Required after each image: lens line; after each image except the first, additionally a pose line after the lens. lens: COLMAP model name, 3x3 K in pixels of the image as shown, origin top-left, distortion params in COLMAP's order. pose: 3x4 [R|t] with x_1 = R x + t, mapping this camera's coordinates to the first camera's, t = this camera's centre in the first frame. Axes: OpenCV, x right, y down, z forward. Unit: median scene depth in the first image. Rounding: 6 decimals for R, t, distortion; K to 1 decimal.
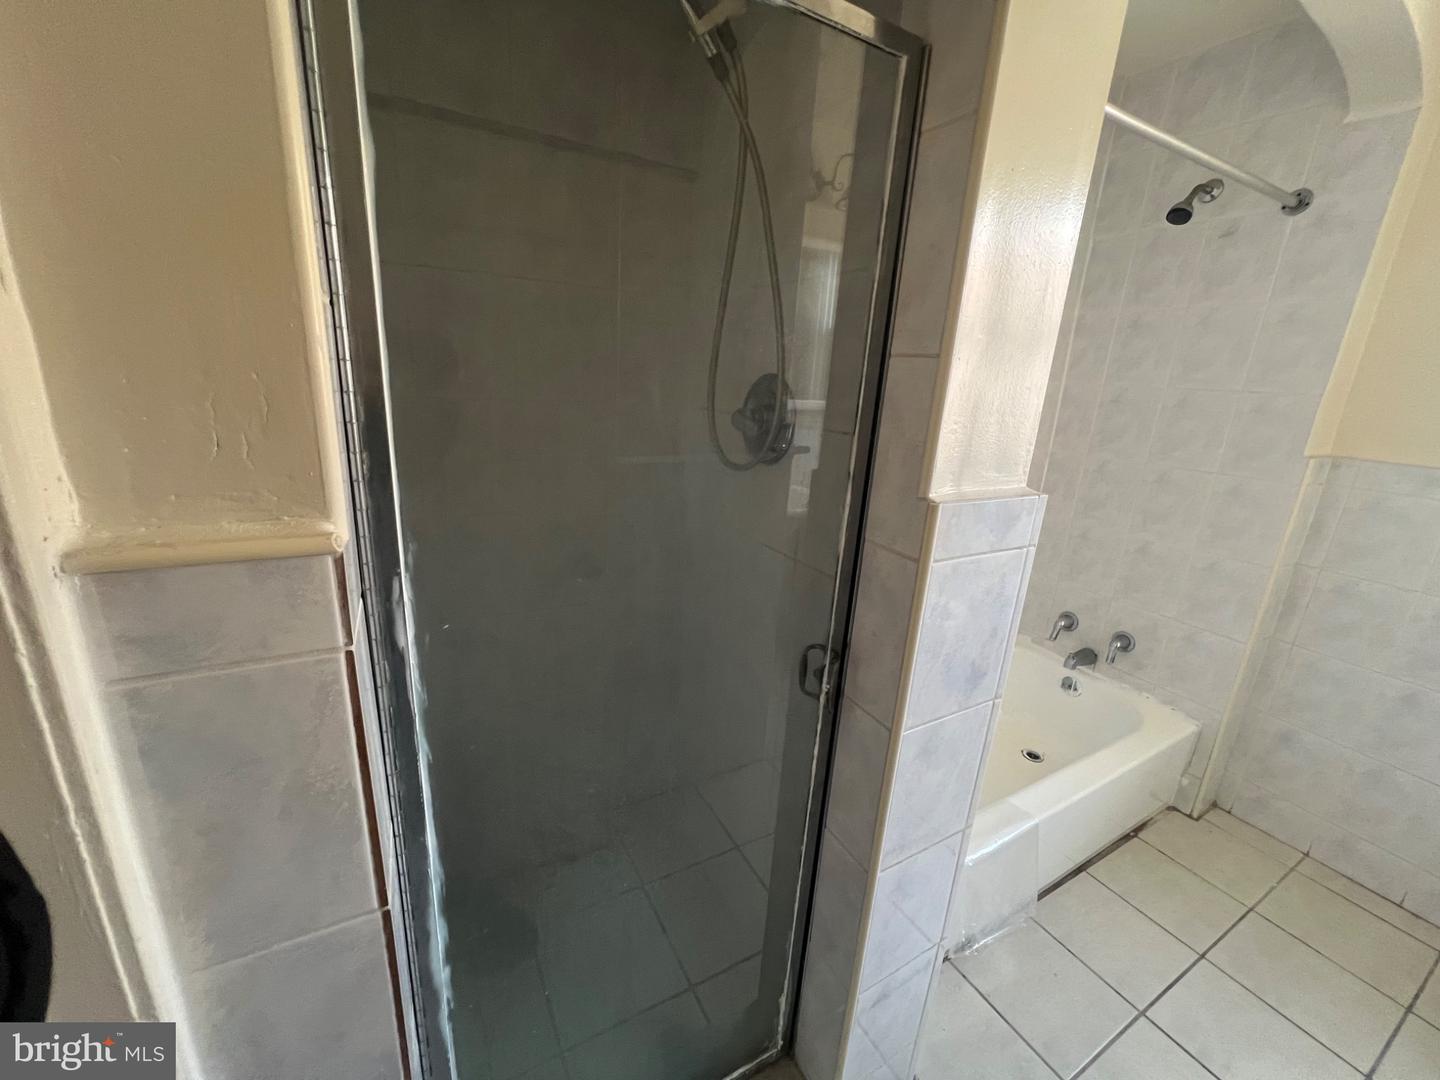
lens RADIAL K [[575.0, 0, 716.9], [0, 575.0, 538.3], [0, 0, 1]] dist [-0.009785, 0.000712]
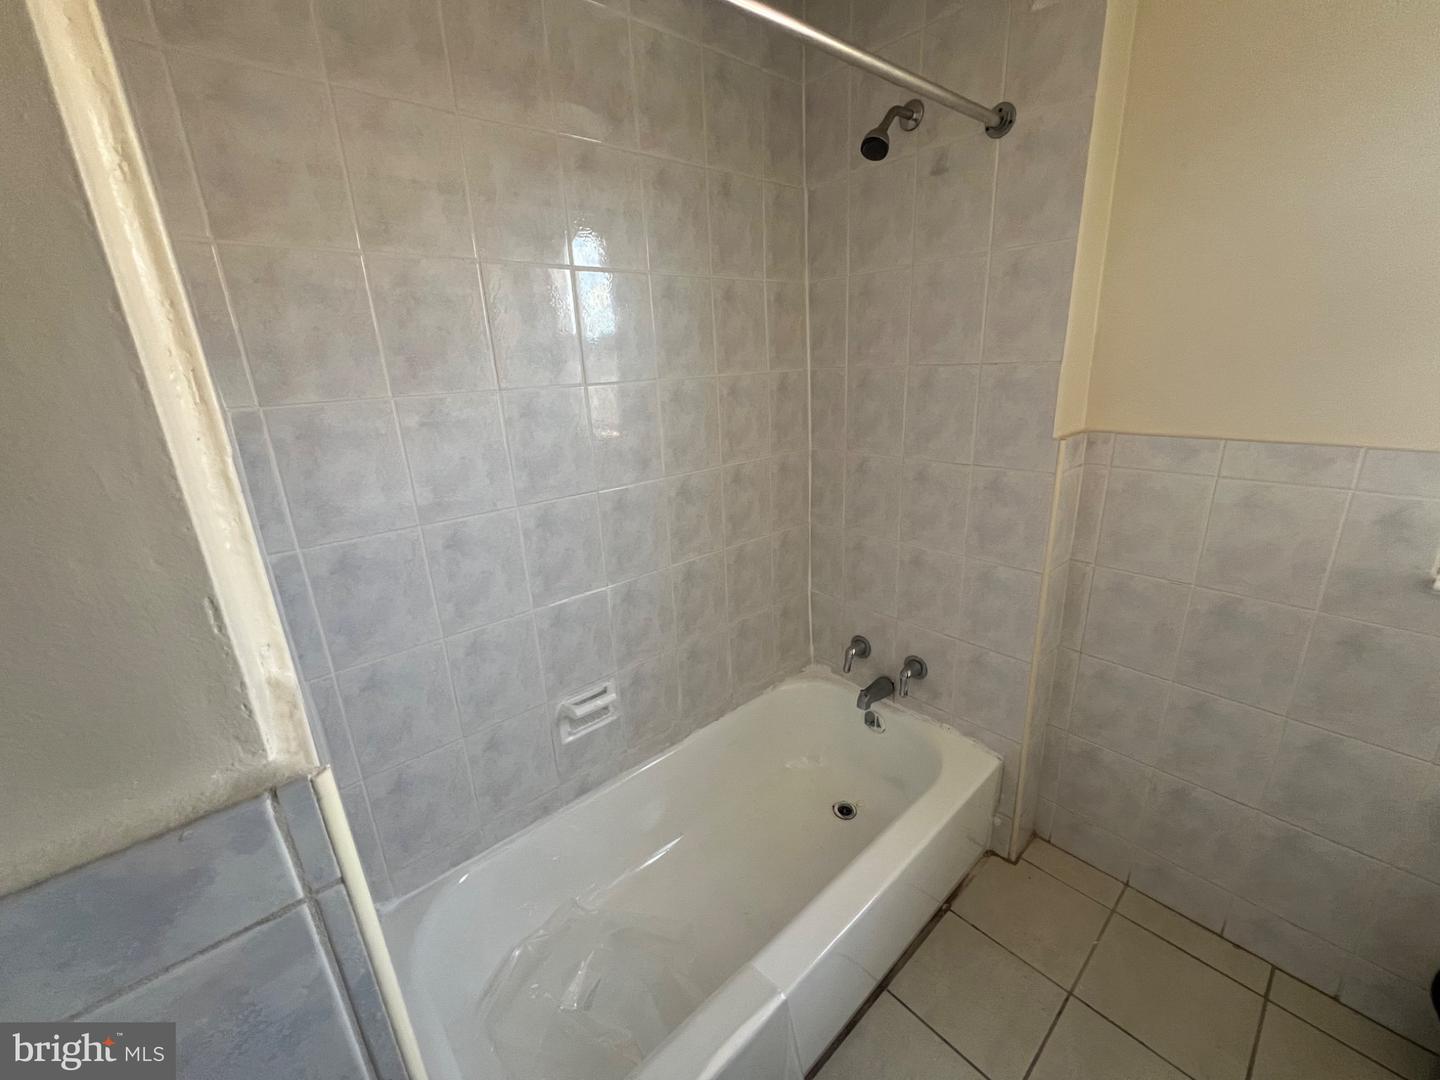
lens RADIAL K [[575.0, 0, 721.4], [0, 575.0, 538.3], [0, 0, 1]] dist [-0.009785, 0.000712]
pose [[0.972289, -0.159813, 0.170625, 0.362035], [0.156035, 0.987116, 0.035419, -0.094596], [-0.174087, -0.007814, 0.984699, 0.245648]]
